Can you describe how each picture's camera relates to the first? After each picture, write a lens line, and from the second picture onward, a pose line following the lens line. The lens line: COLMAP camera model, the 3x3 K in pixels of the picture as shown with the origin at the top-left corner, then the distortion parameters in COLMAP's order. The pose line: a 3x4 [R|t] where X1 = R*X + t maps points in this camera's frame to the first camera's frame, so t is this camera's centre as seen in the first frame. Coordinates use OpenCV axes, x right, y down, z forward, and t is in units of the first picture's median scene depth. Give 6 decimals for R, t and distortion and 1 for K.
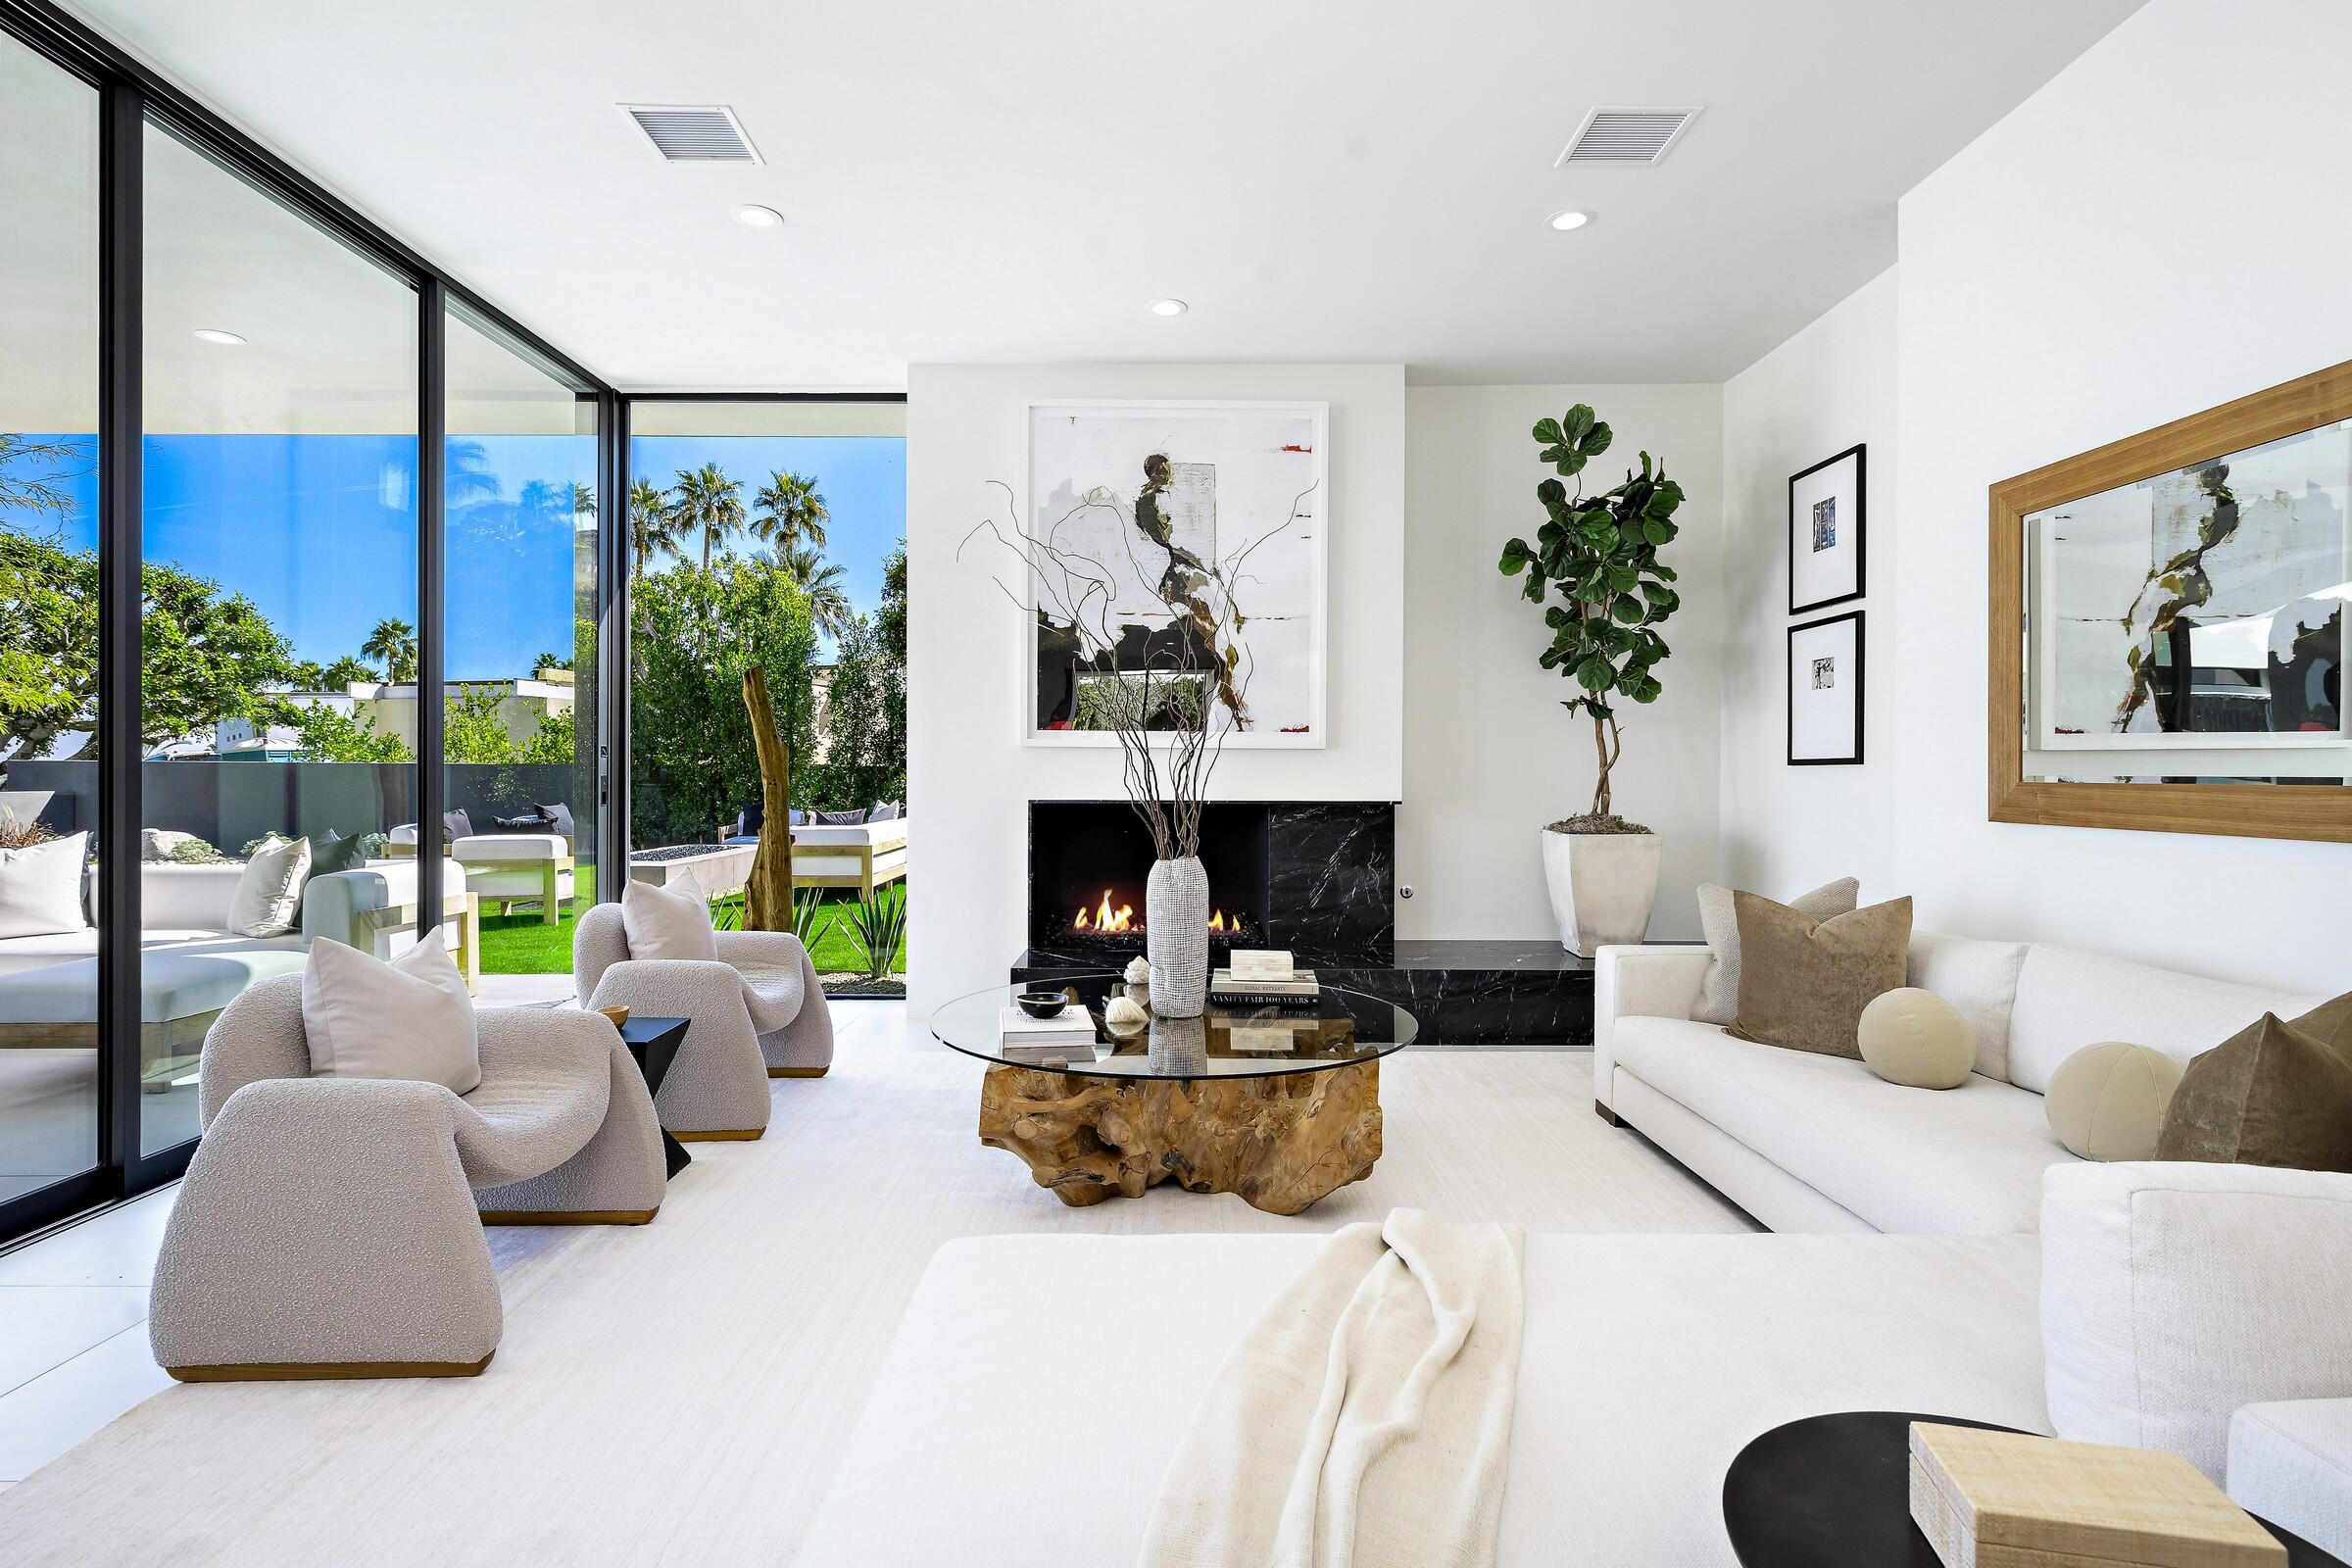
lens RADIAL K [[1143.8, 0, 1175.7], [0, 1143.8, 779.8], [0, 0, 1]] dist [-0.001627, 0.000026]
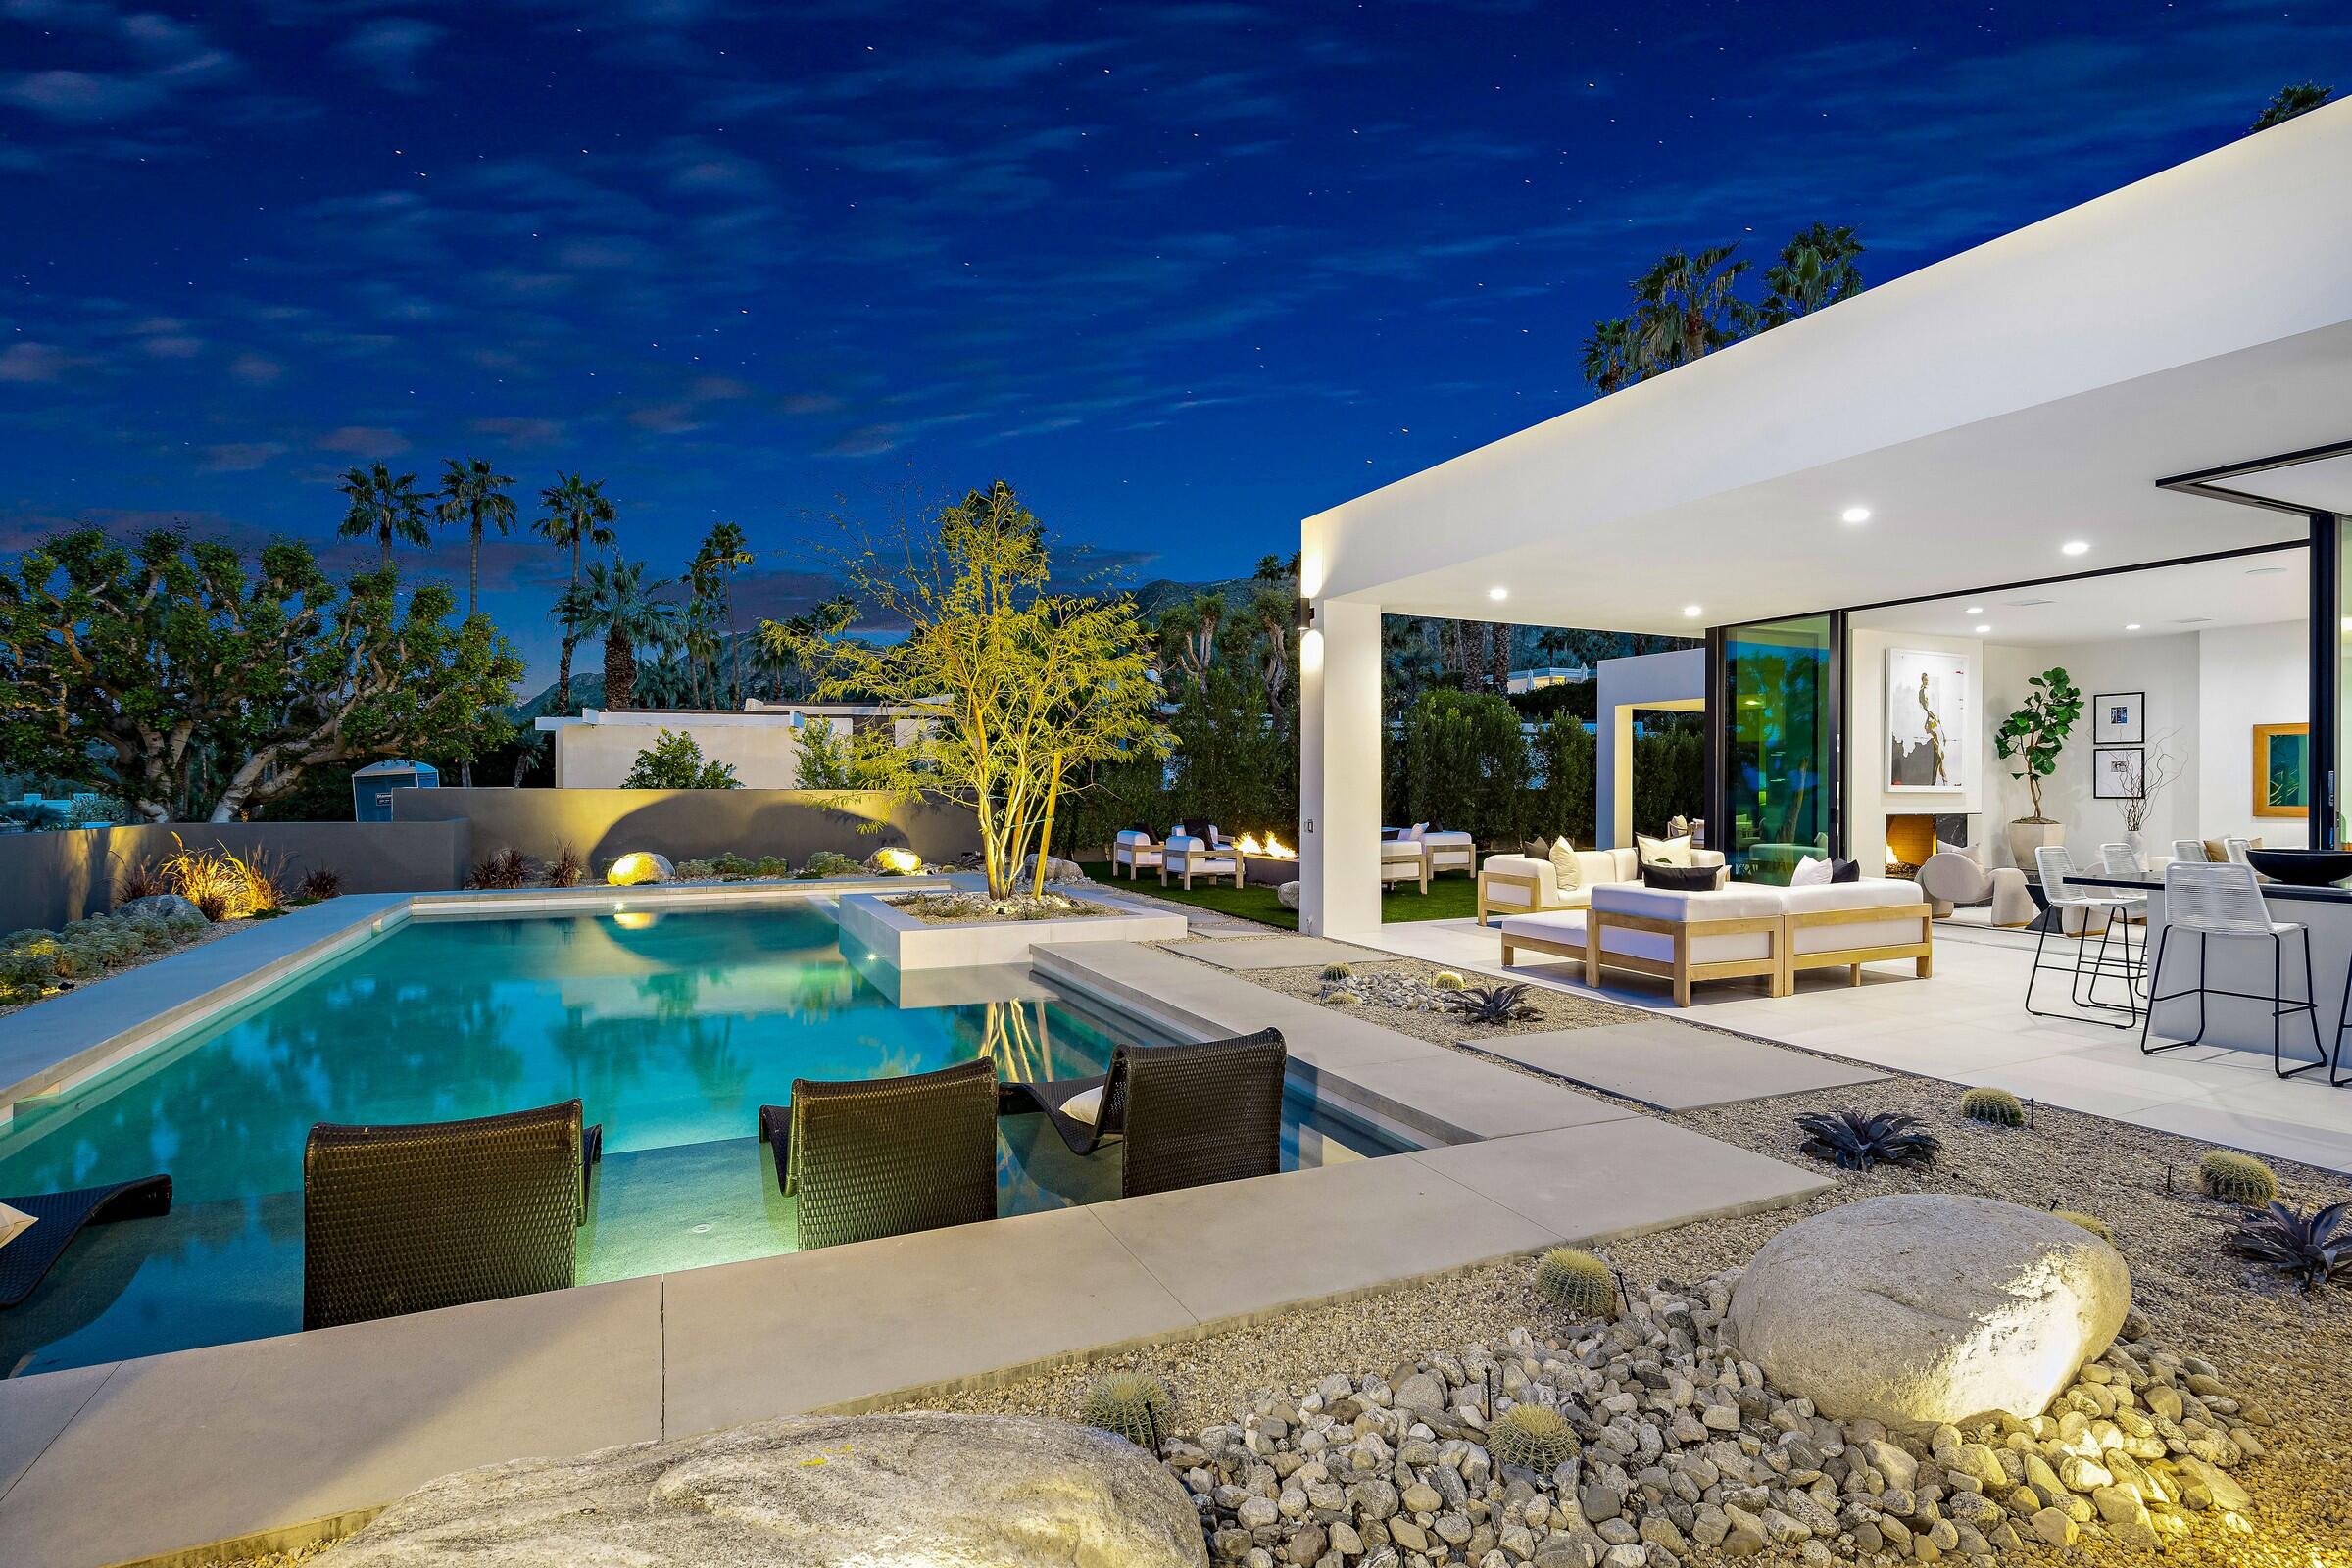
lens RADIAL K [[1143.8, 0, 1177.3], [0, 1143.8, 785.8], [0, 0, 1]] dist [-0.001627, 0.000026]
pose [[0.912126, -0.001015, 0.409910, -2.493422], [0.000739, 0.999999, 0.000830, -0.044765], [-0.409910, -0.000454, 0.912126, -0.585991]]
